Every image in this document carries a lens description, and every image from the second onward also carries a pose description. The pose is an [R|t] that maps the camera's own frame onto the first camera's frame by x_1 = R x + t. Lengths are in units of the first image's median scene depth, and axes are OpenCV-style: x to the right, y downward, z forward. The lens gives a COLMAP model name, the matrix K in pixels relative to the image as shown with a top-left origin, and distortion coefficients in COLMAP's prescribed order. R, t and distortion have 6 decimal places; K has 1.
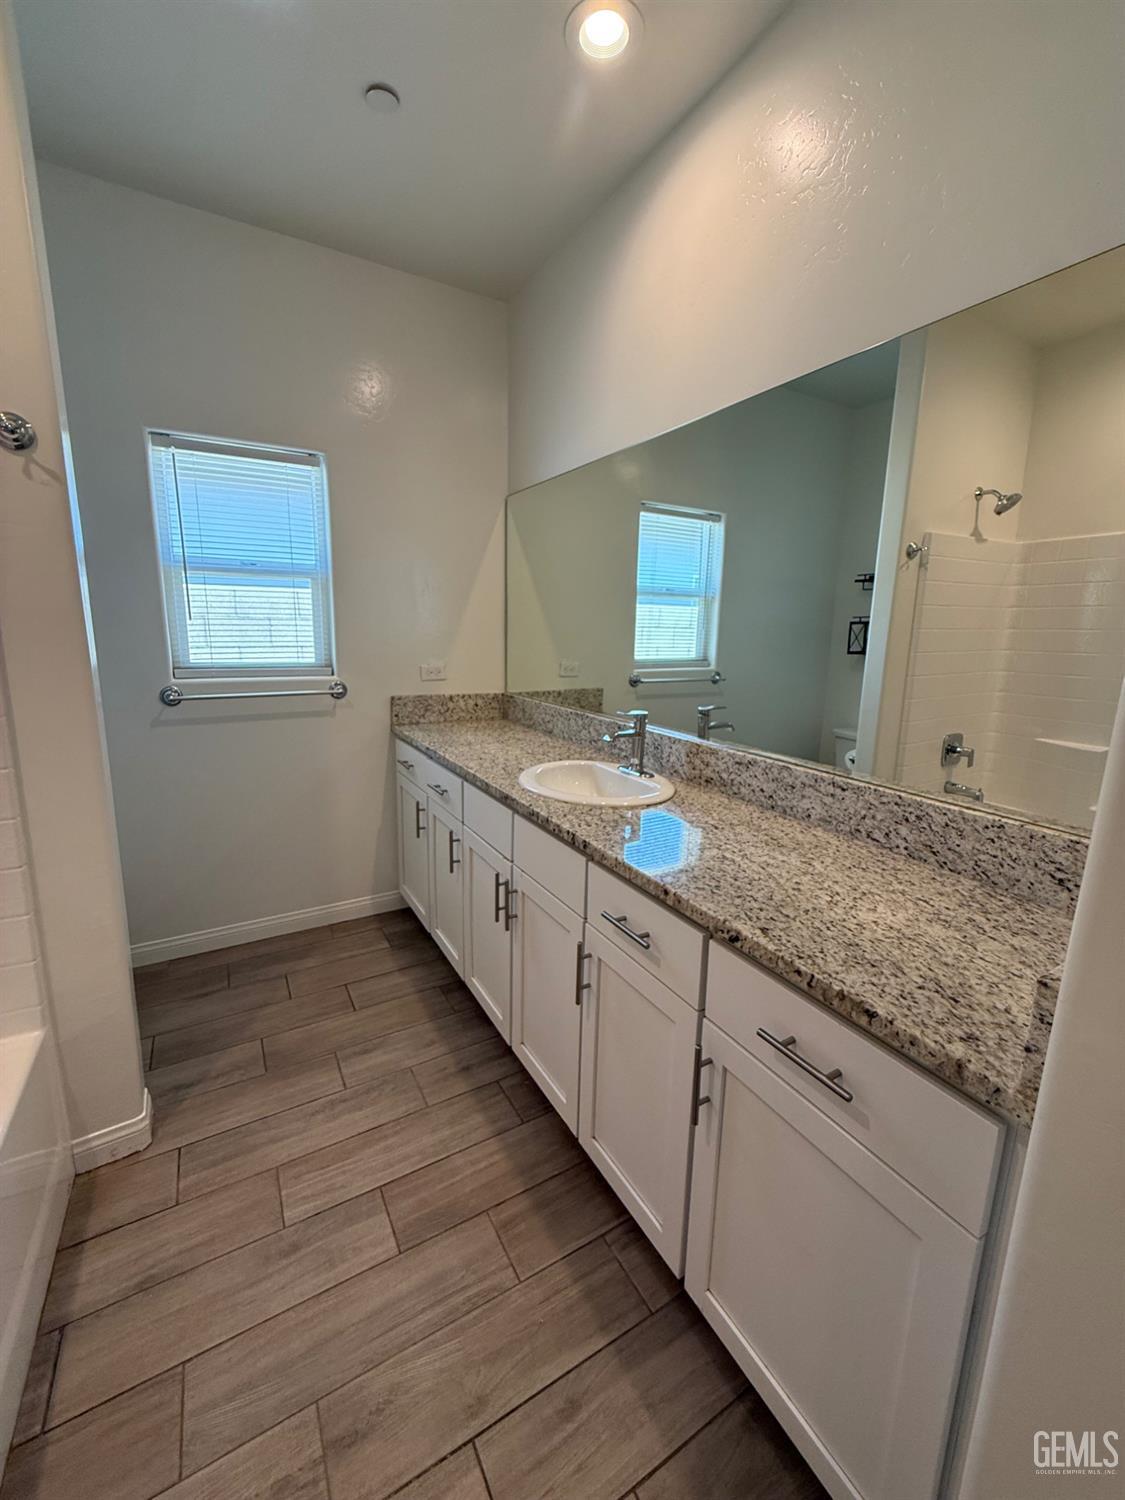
lens RADIAL K [[602.1, 0, 564.2], [0, 602.1, 744.2], [0, 0, 1]] dist [-0.002491, 0.001327]
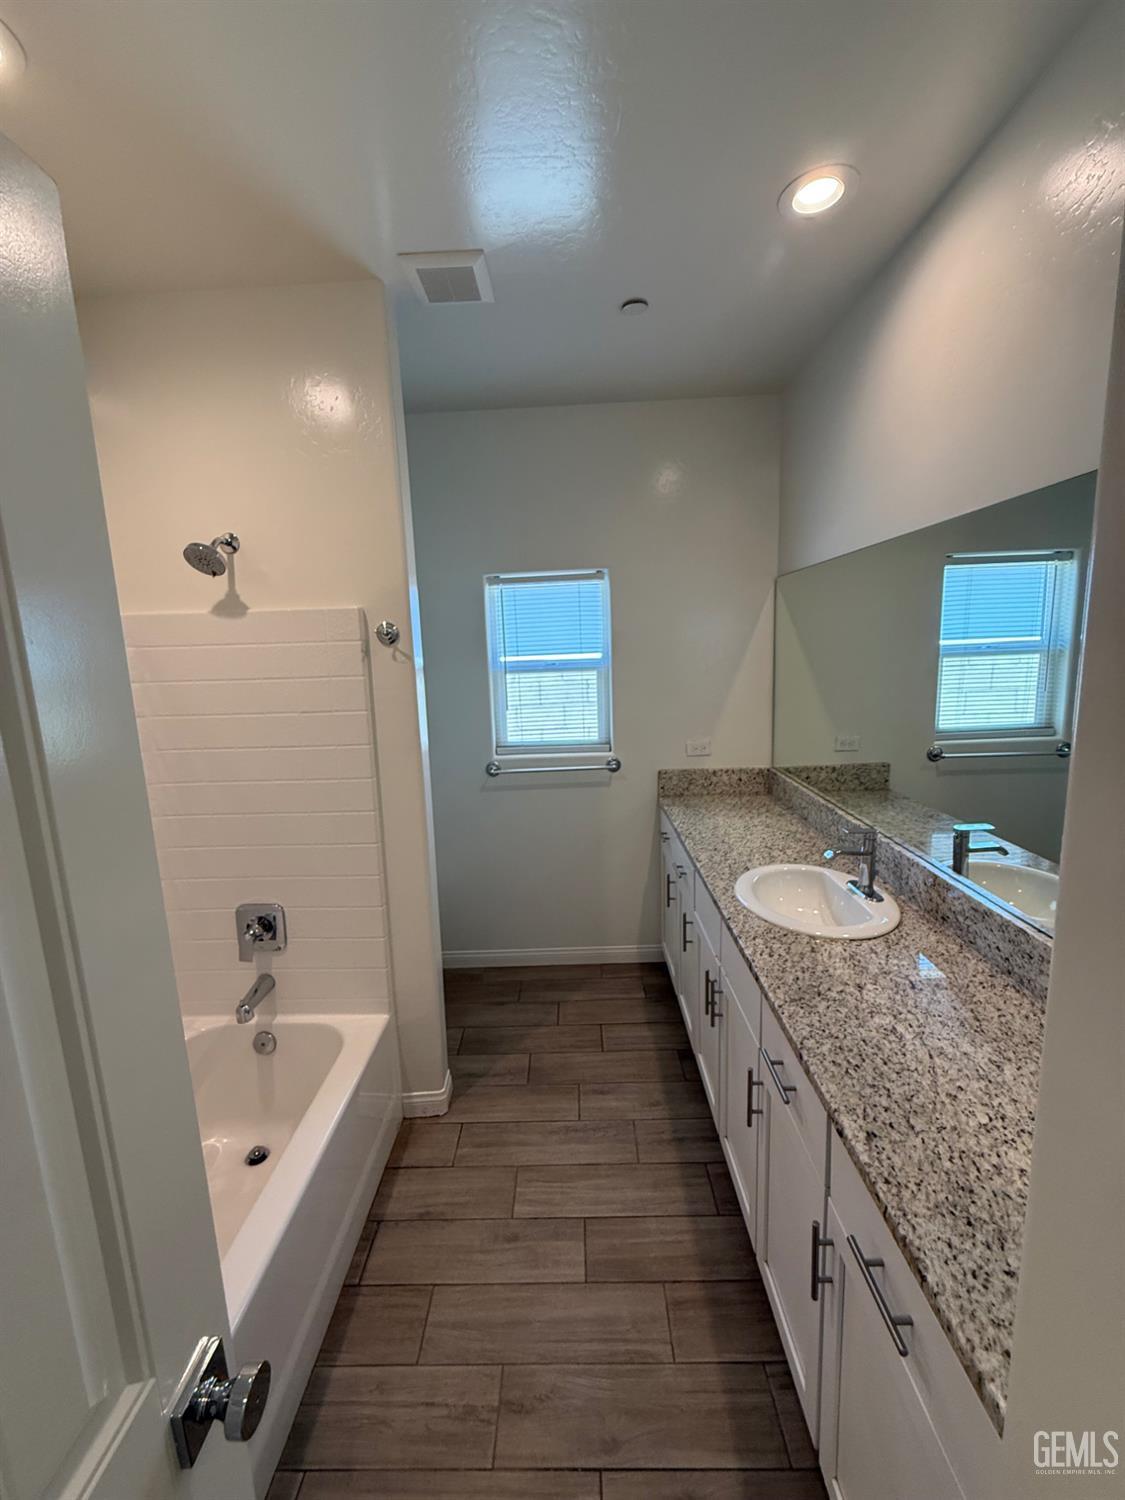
lens RADIAL K [[602.1, 0, 560.3], [0, 602.1, 745.5], [0, 0, 1]] dist [-0.002491, 0.001327]
pose [[0.853465, 0.031963, -0.520170, 0.215312], [-0.046255, 0.998824, -0.014517, -0.161872], [0.519094, 0.036450, 0.853939, -0.072994]]
